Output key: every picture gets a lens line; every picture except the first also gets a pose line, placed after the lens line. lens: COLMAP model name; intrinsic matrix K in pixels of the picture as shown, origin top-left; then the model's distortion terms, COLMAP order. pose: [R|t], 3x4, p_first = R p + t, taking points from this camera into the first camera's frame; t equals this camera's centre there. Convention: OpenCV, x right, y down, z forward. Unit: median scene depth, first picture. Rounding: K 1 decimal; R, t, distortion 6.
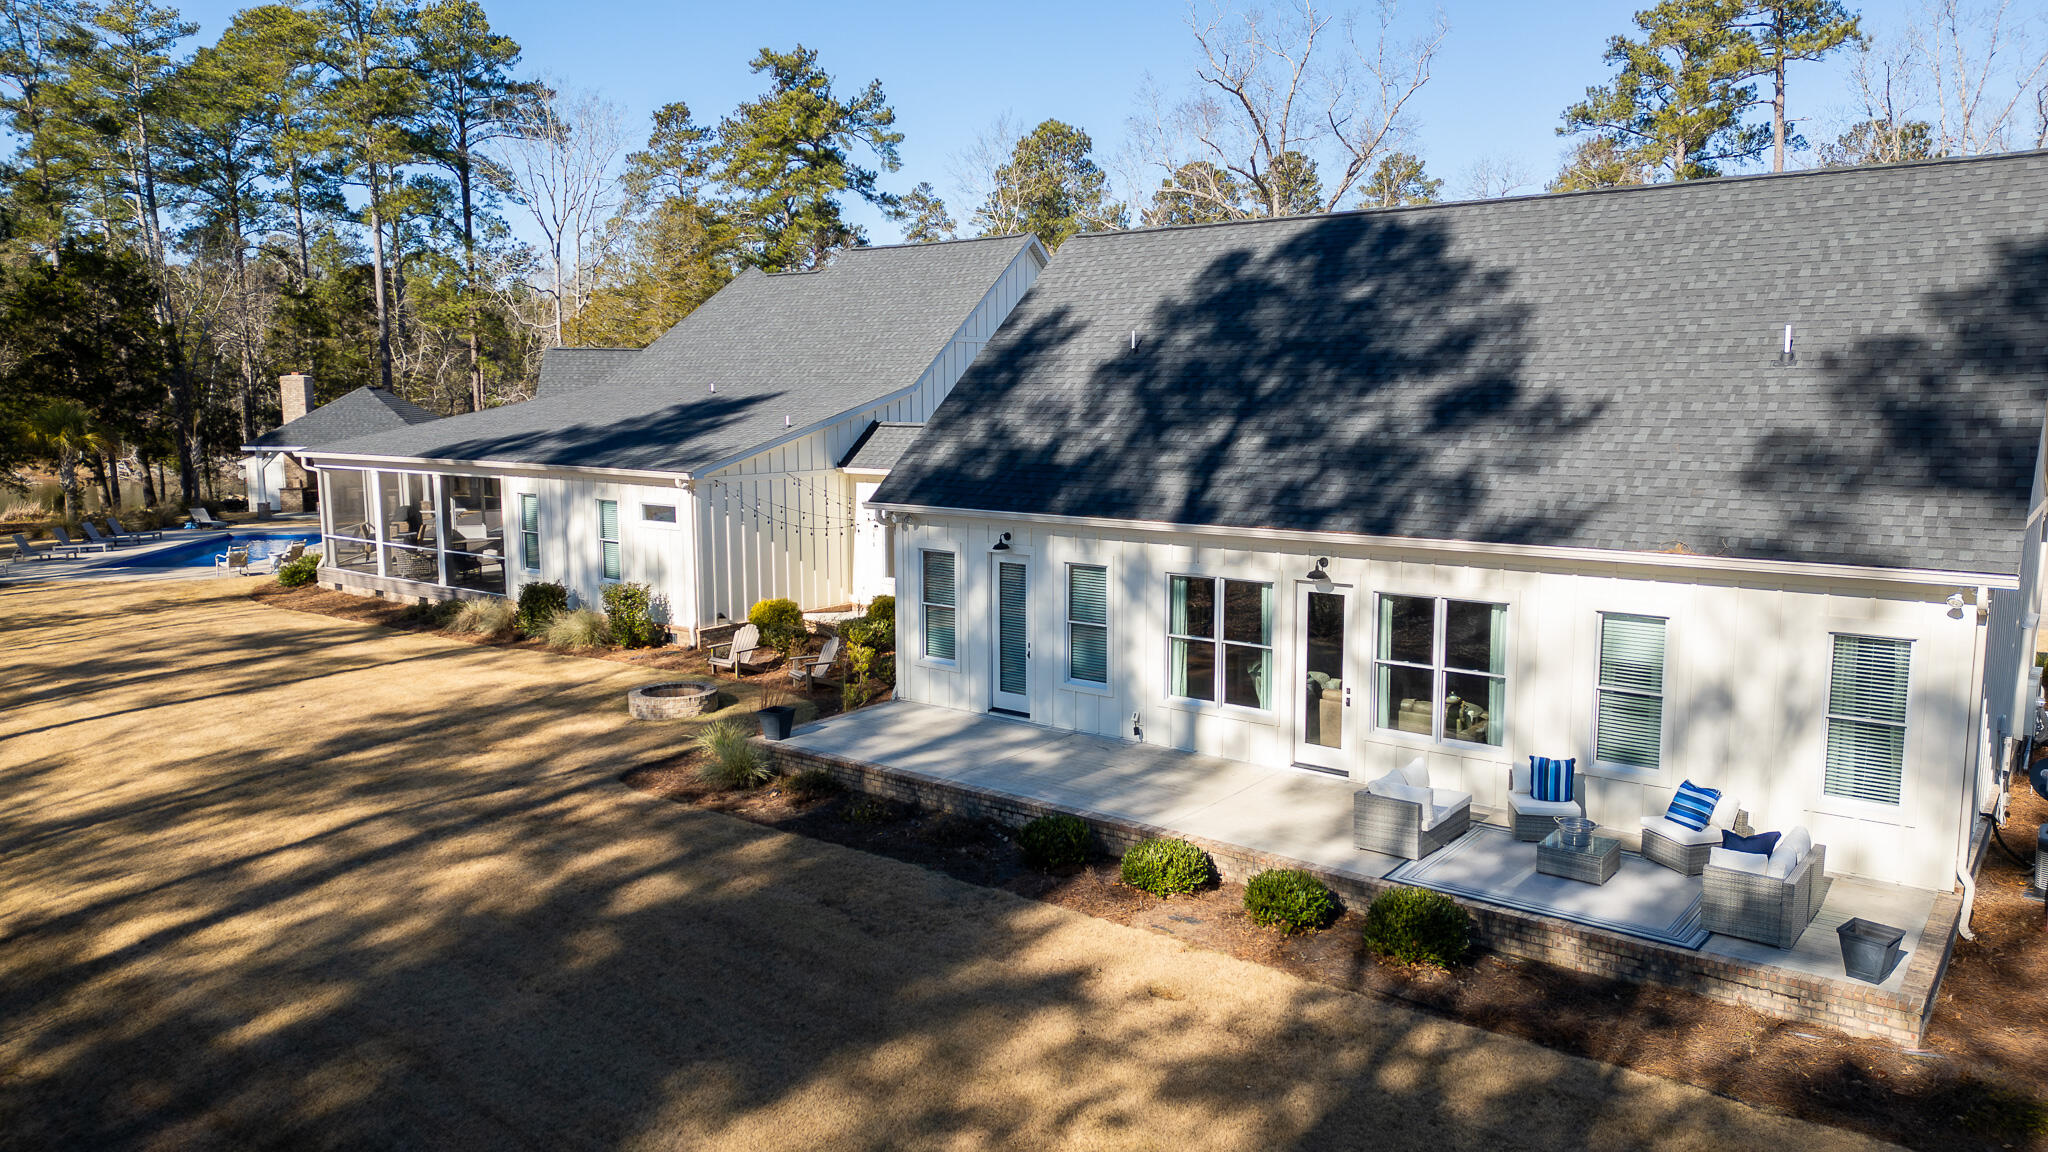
lens RADIAL K [[1414.8, 0, 1018.3], [0, 1414.8, 575.6], [0, 0, 1]] dist [0.101439, -0.113803]
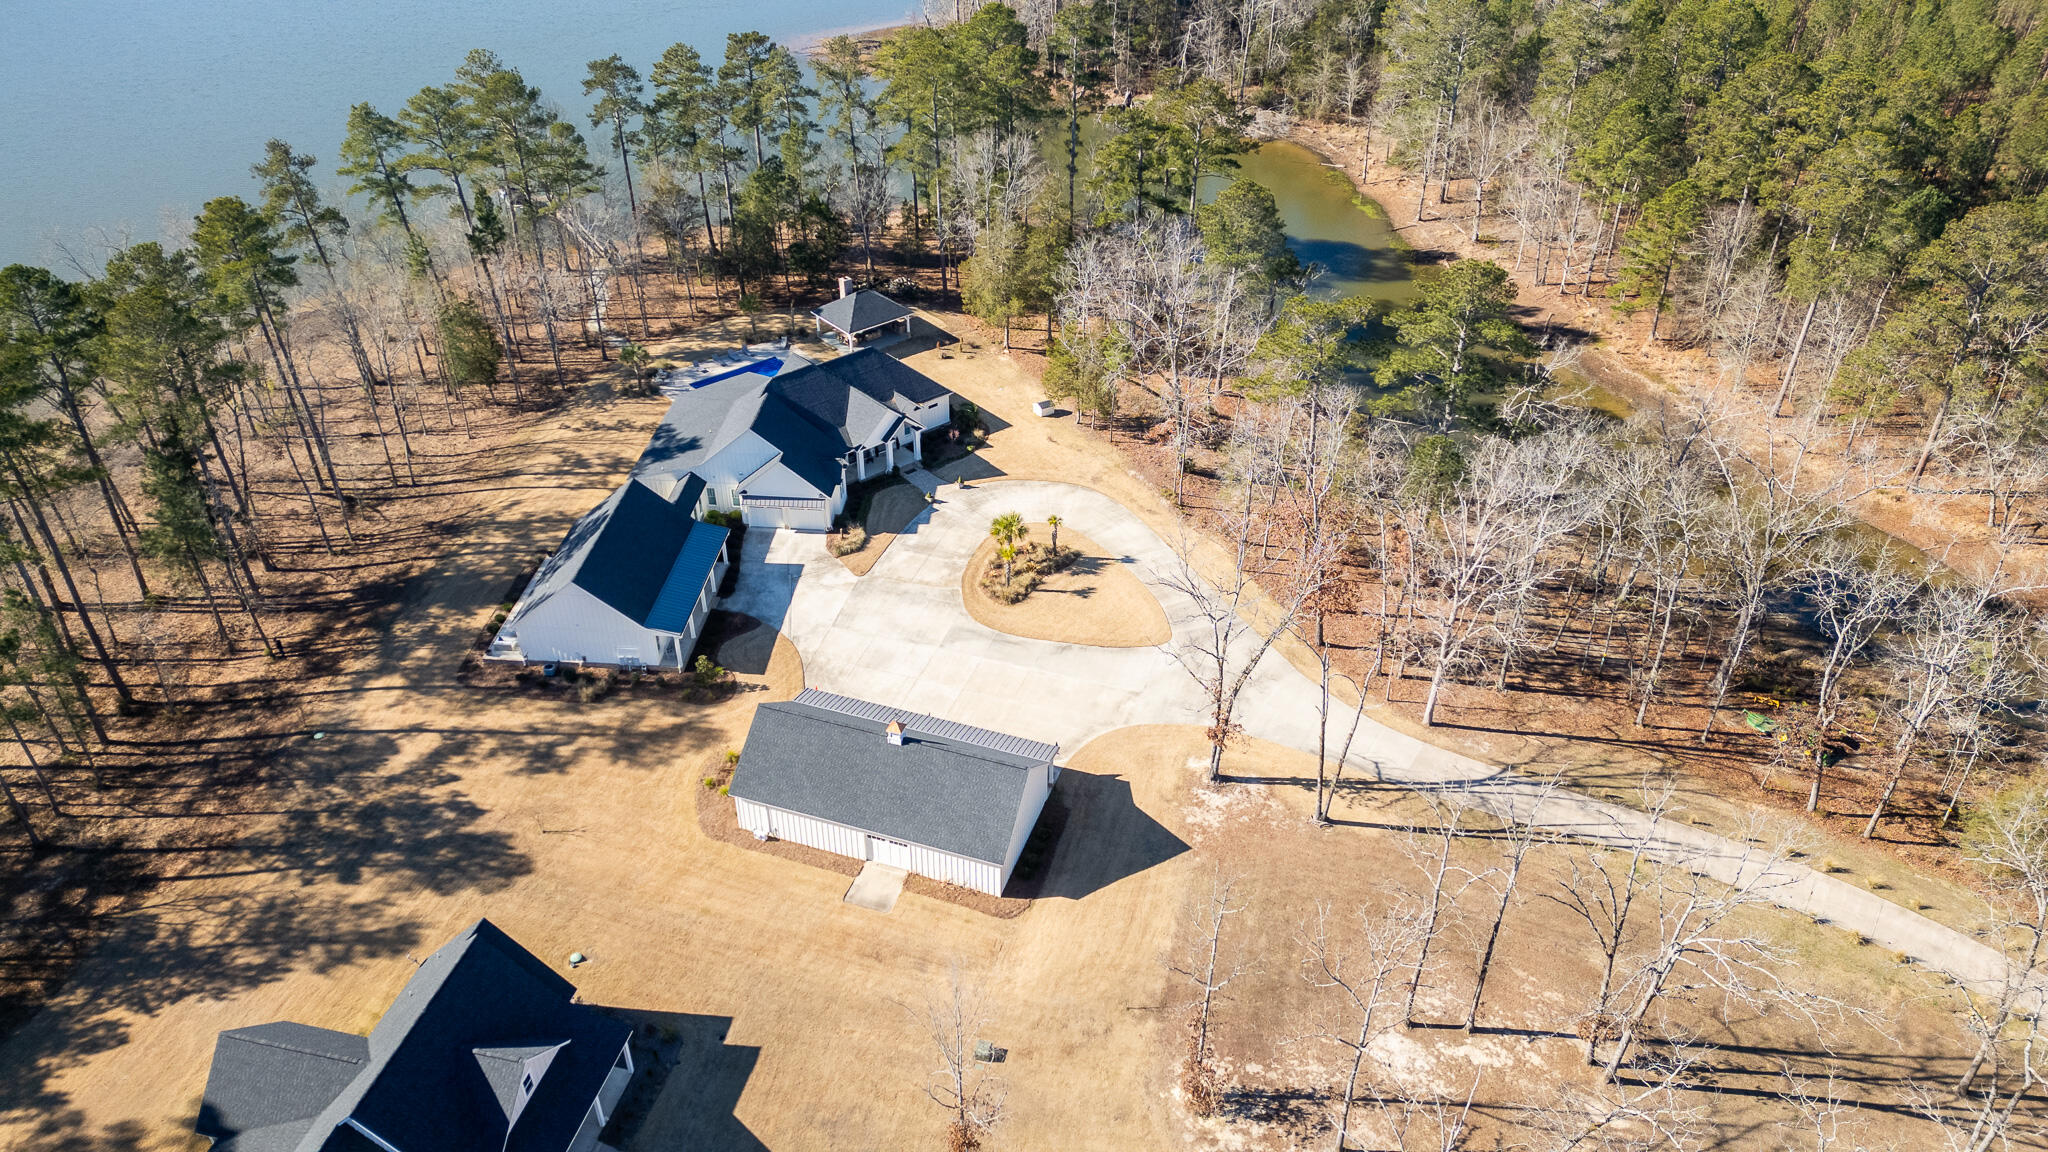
lens RADIAL K [[1410.4, 0, 1020.3], [0, 1410.4, 573.8], [0, 0, 1]] dist [0.099333, -0.108909]
pose [[0.553661, 0.476806, -0.682727, 5.498586], [-0.113692, 0.855458, 0.505239, -3.352710], [0.824945, -0.202110, 0.527843, -0.560490]]
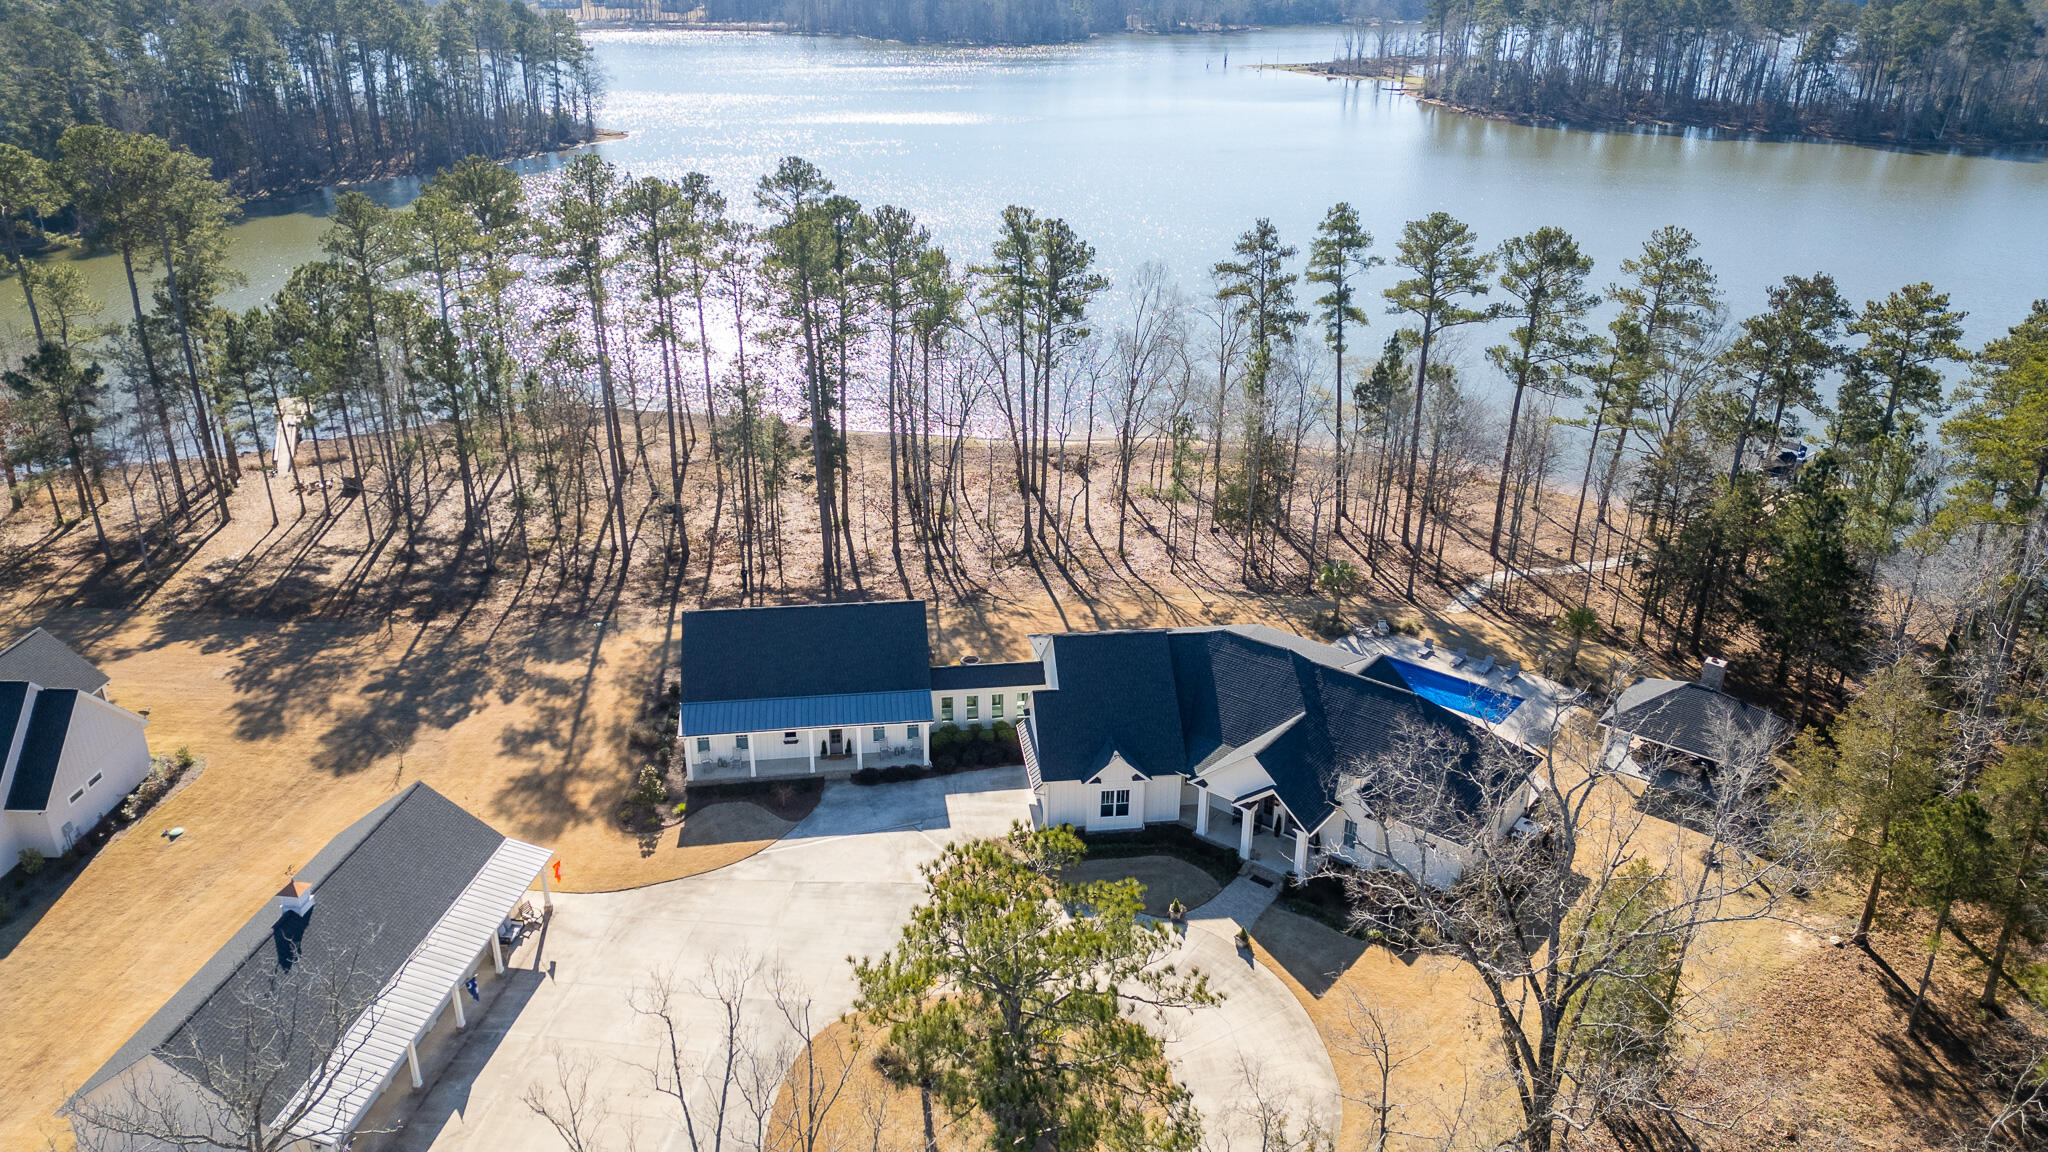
lens RADIAL K [[1415.6, 0, 1022.0], [0, 1415.6, 575.5], [0, 0, 1]] dist [0.079001, -0.072034]
pose [[-0.704354, 0.282529, -0.651202, 2.923528], [-0.101189, 0.868049, 0.486058, -2.779433], [0.702600, 0.408251, -0.582824, 4.426601]]
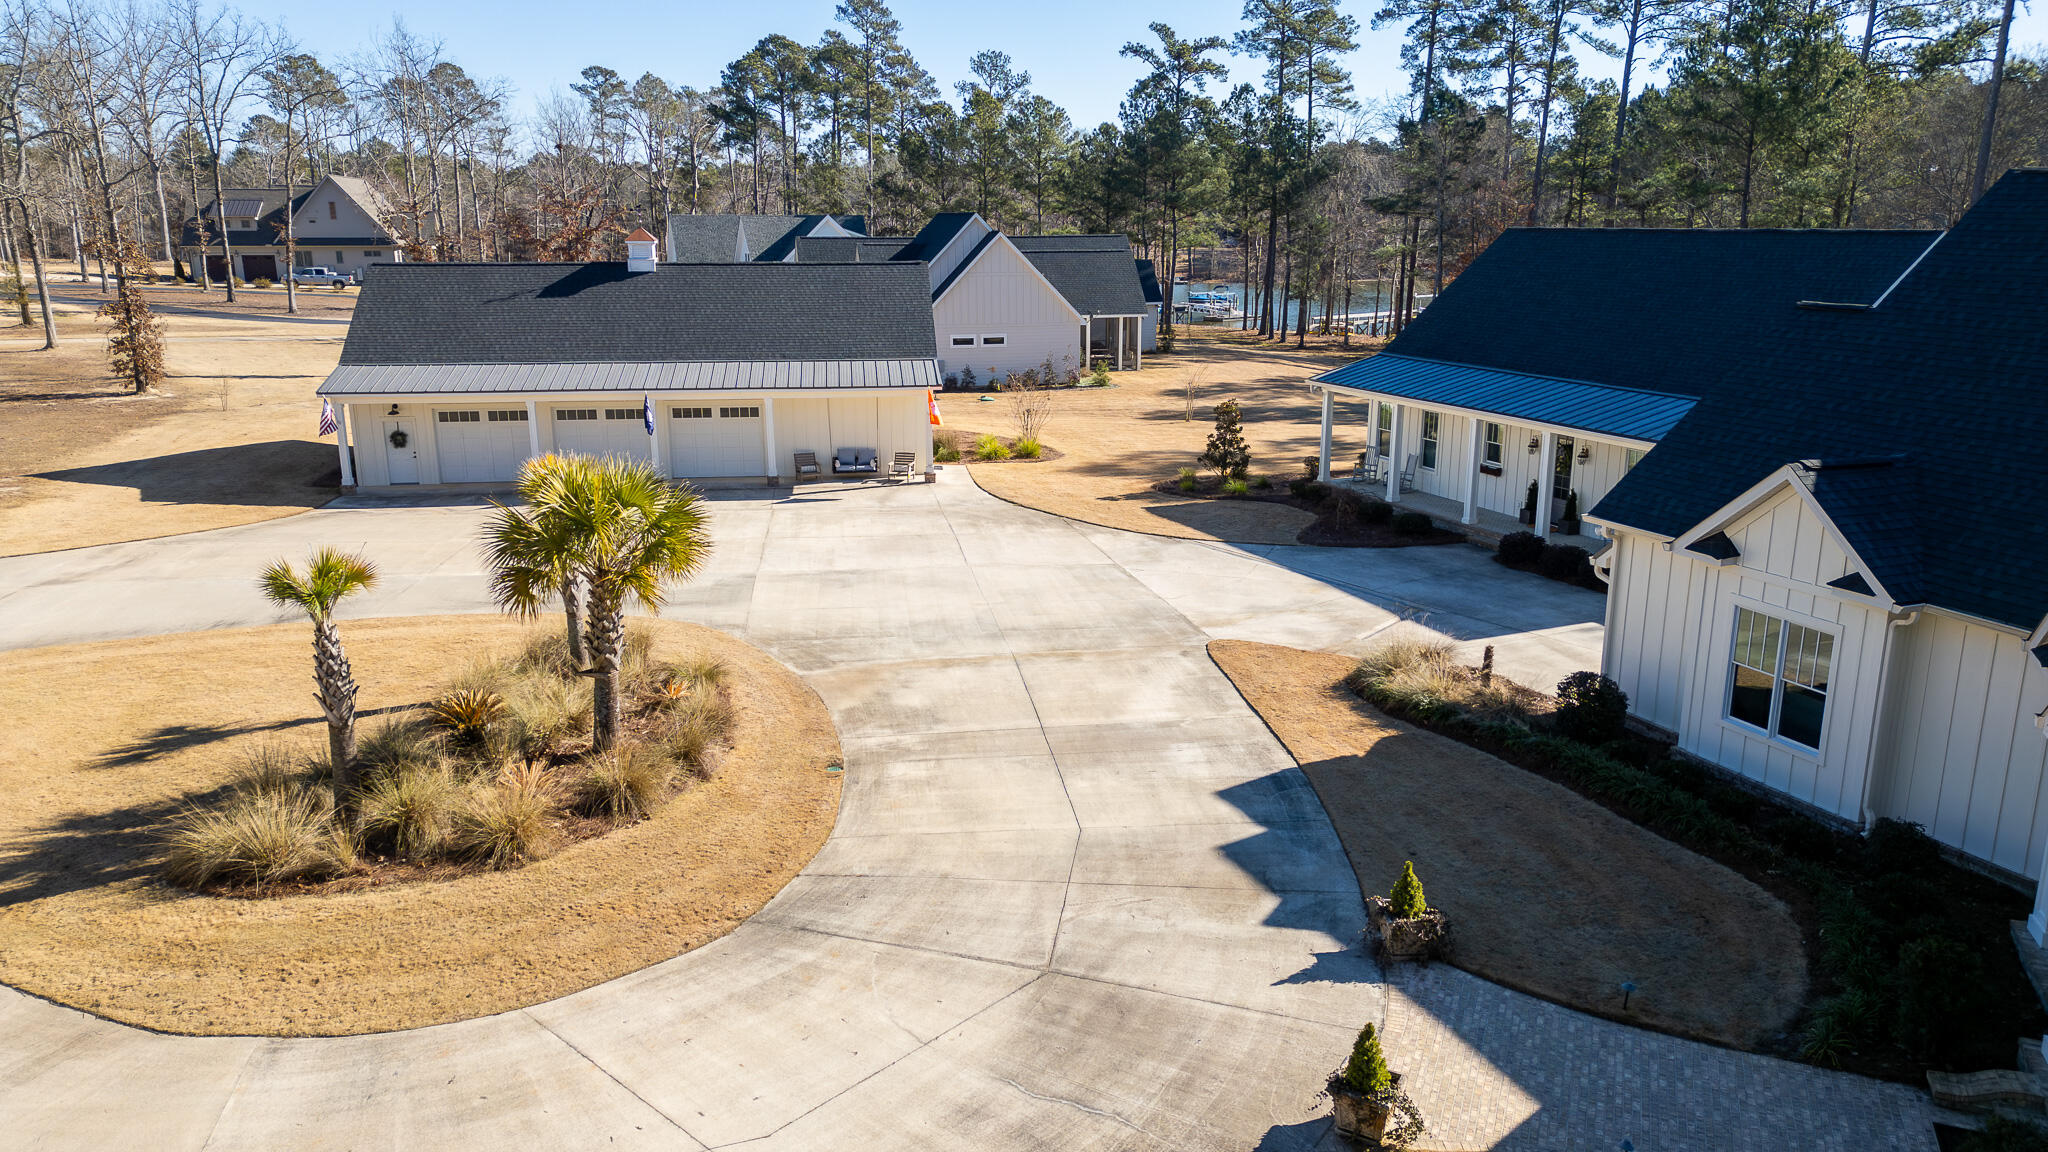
lens RADIAL K [[1410.4, 0, 1020.3], [0, 1410.4, 573.8], [0, 0, 1]] dist [0.099333, -0.108909]
pose [[-0.863482, -0.119650, 0.489983, 0.119317], [0.071910, 0.932328, 0.354391, -0.667283], [-0.499228, 0.341245, -0.796444, 3.598443]]
